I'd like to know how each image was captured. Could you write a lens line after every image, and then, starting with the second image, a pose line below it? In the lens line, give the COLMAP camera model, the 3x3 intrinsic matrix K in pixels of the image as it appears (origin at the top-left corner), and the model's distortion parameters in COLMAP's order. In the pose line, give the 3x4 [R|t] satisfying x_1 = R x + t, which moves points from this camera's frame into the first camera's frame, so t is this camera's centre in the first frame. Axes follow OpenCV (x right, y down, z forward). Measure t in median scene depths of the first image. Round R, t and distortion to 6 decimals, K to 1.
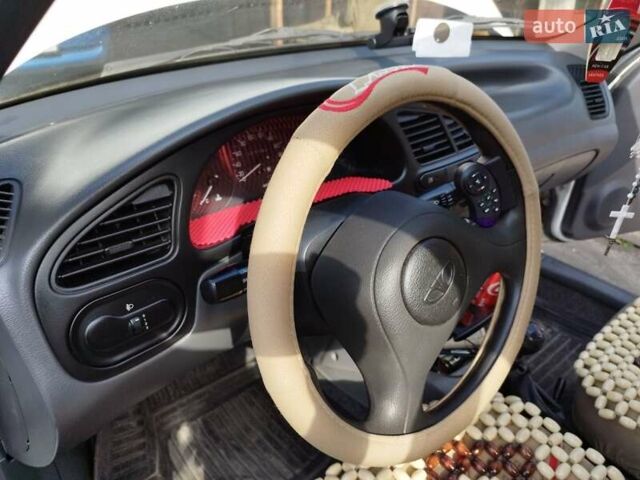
lens RADIAL K [[457.7, 0, 320.0], [0, 457.7, 240.0], [0, 0, 1]] dist [0.002809, -0.005120]
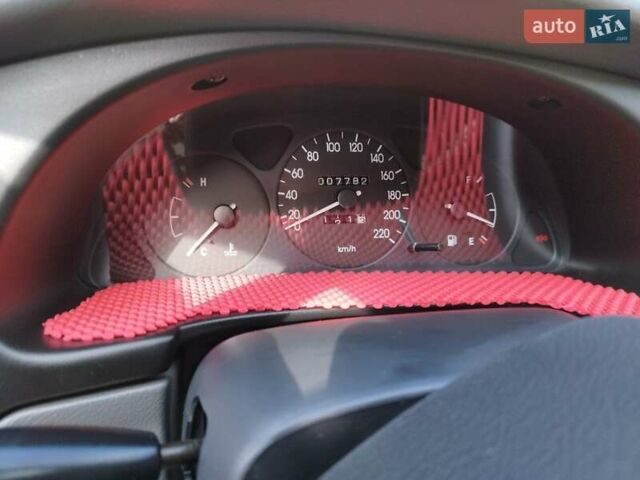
lens RADIAL K [[457.7, 0, 320.0], [0, 457.7, 240.0], [0, 0, 1]] dist [0.002809, -0.005120]
pose [[0.878625, 0.170797, -0.445922, 0.056541], [-0.255729, 0.956942, -0.137350, -0.043308], [0.403262, 0.234714, 0.884471, 0.439176]]
